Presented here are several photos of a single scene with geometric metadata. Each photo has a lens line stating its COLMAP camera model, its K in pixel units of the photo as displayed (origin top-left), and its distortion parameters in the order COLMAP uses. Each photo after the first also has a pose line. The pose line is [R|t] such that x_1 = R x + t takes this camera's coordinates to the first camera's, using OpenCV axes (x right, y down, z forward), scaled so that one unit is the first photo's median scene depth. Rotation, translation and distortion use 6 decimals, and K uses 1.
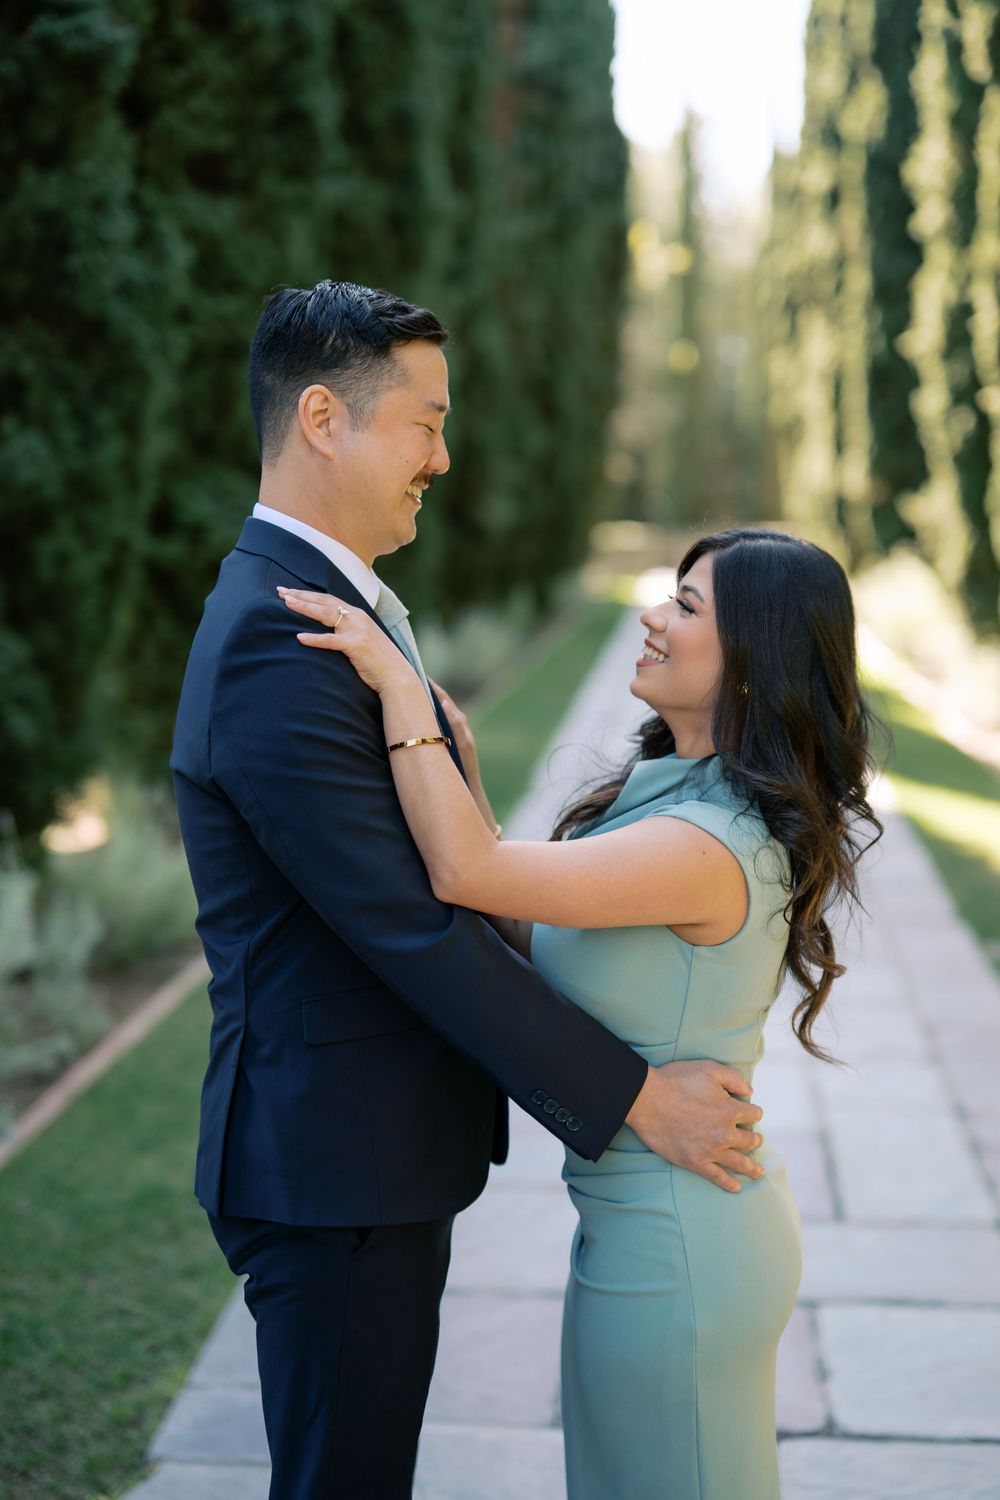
lens RADIAL K [[2171.1, 0, 500.0], [0, 2171.1, 750.0], [0, 0, 1]] dist [-0.000766, 0.123366]
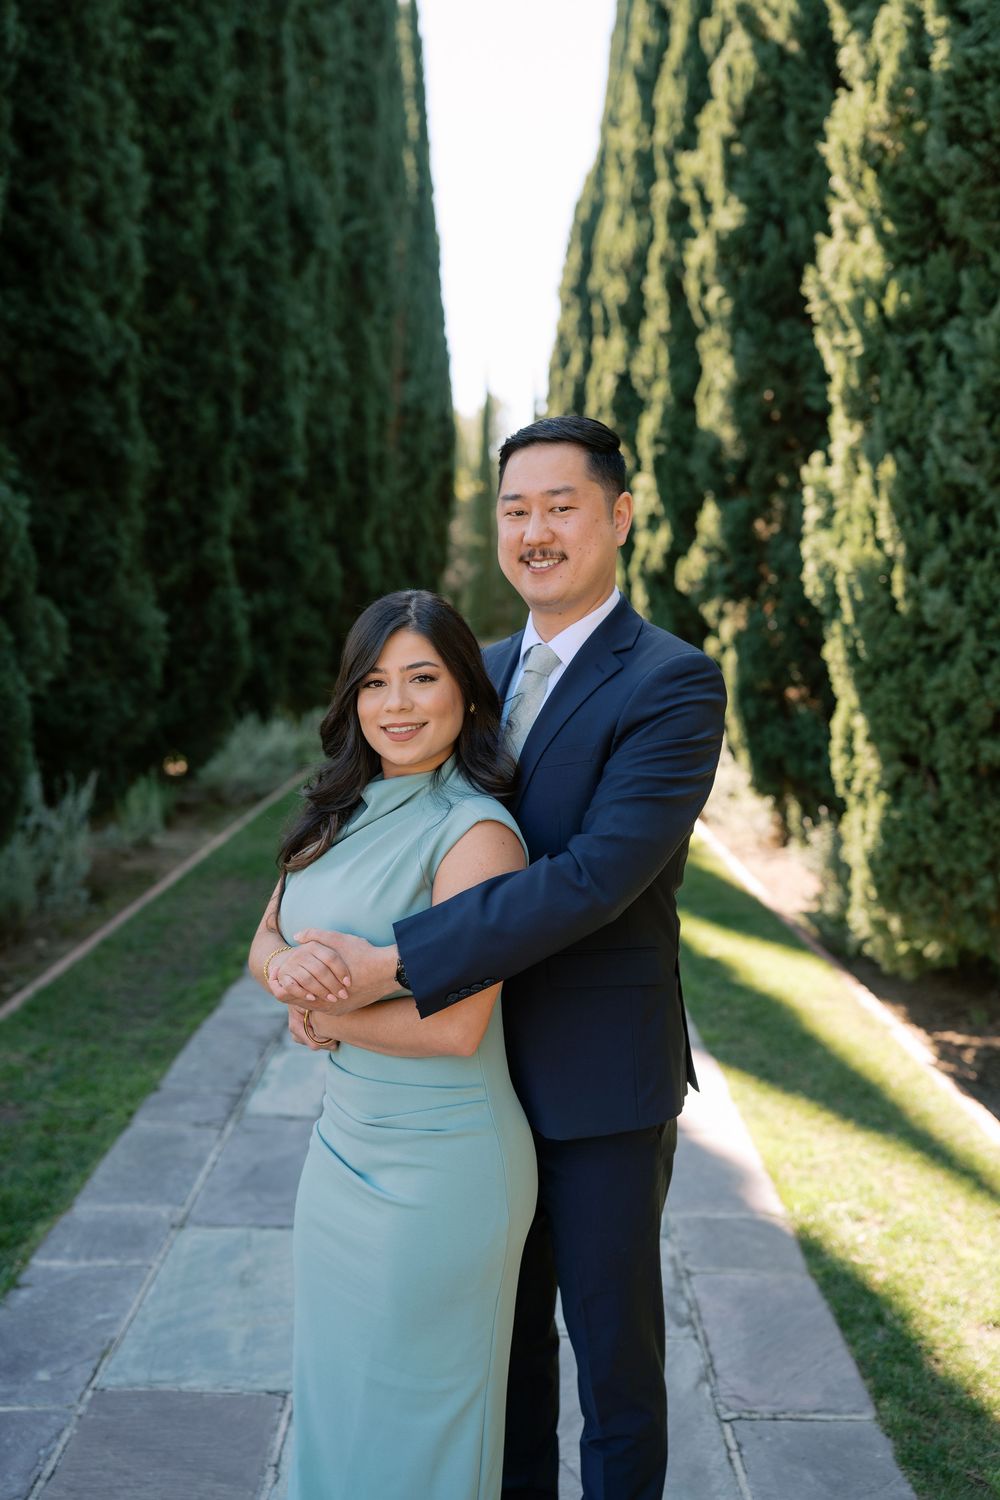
lens RADIAL K [[1467.1, 0, 500.0], [0, 1467.1, 750.0], [0, 0, 1]] dist [0.011372, -0.008400]
pose [[0.995153, 0.018536, 0.096579, -0.044479], [-0.015944, 0.999494, -0.027541, 0.075197], [-0.097041, 0.025867, 0.994944, -0.627269]]
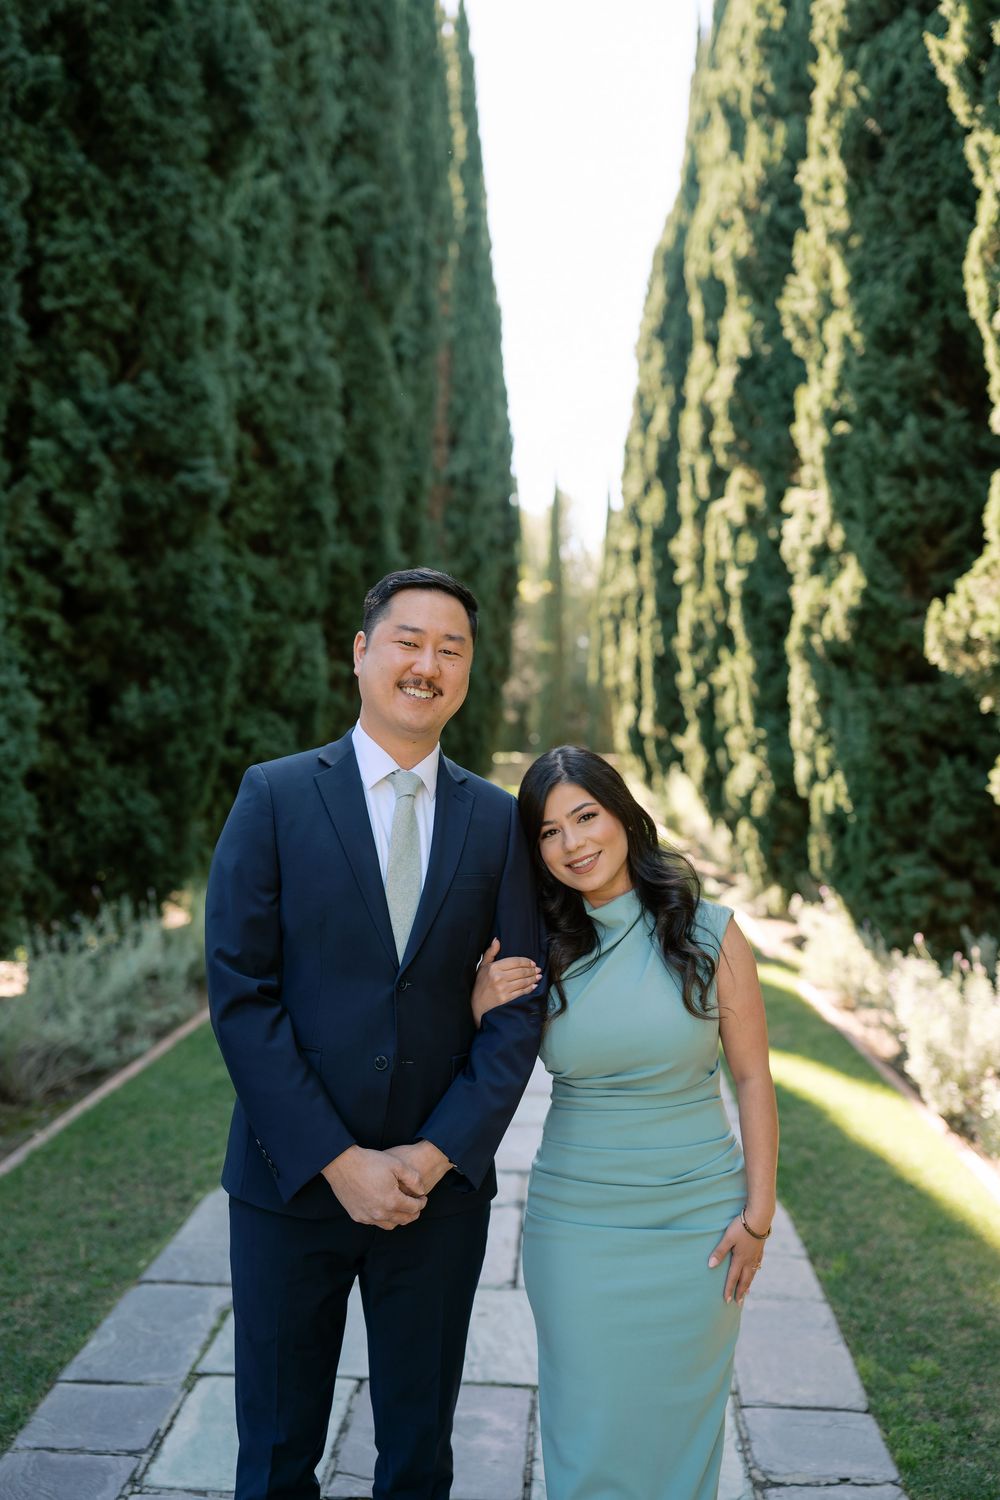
lens RADIAL K [[1437.1, 0, 510.3], [0, 1437.1, 747.2], [0, 0, 1]] dist [0.008995, -0.000003]
pose [[0.998584, 0.017817, 0.050135, 0.010155], [-0.012392, 0.994236, -0.106497, 0.017376], [-0.051743, 0.105725, 0.993048, -0.124784]]
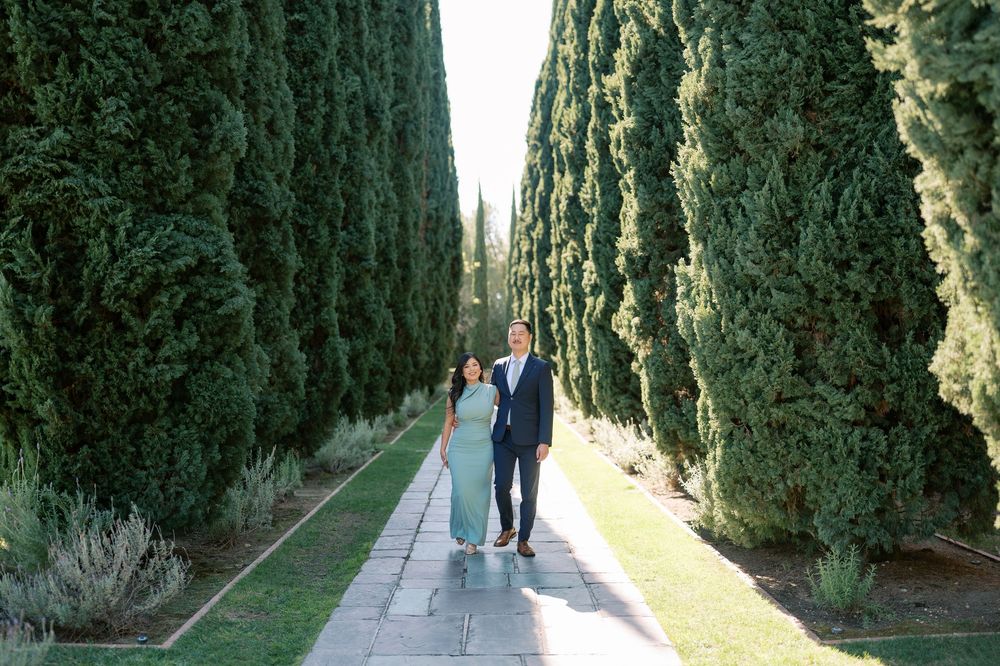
lens RADIAL K [[1054.4, 0, 499.3], [0, 1054.4, 320.3], [0, 0, 1]] dist [-0.009216, -0.018421]
pose [[0.994581, 0.006877, 0.103736, -0.072981], [0.008678, 0.988836, -0.148754, 0.095389], [-0.103601, 0.148848, 0.983418, -0.776901]]
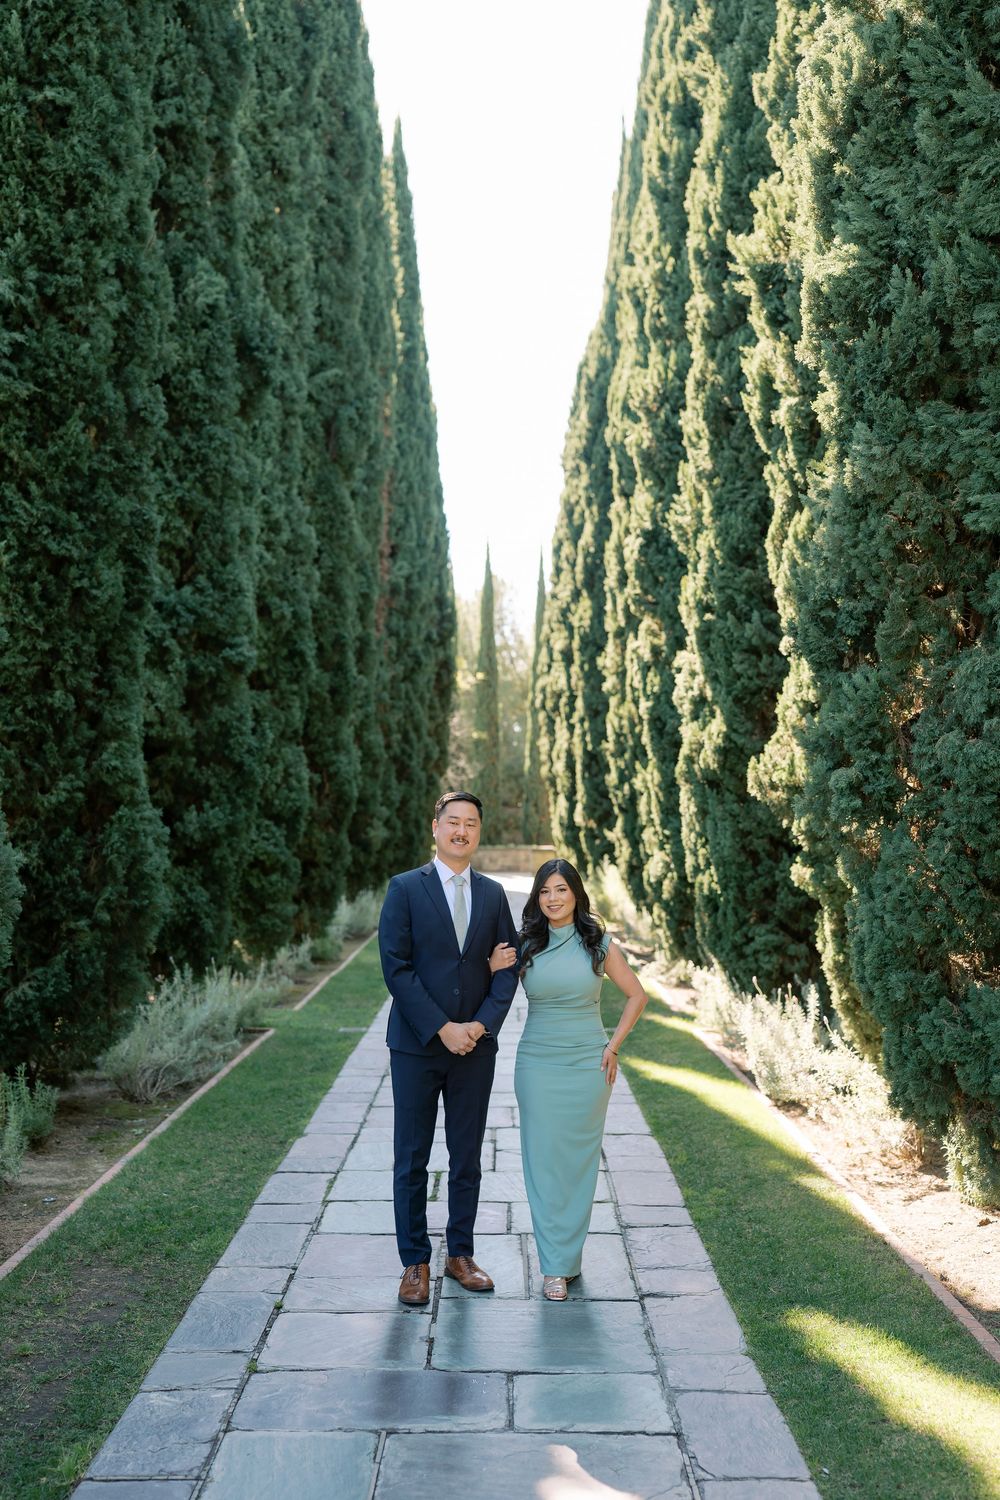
lens RADIAL K [[1565.1, 0, 500.0], [0, 1565.1, 750.0], [0, 0, 1]] dist [-0.021090, -0.016105]
pose [[0.995874, 0.011032, 0.090075, -0.025909], [0.003404, 0.987343, -0.158566, 0.039223], [-0.090684, 0.158218, 0.983231, -0.424550]]
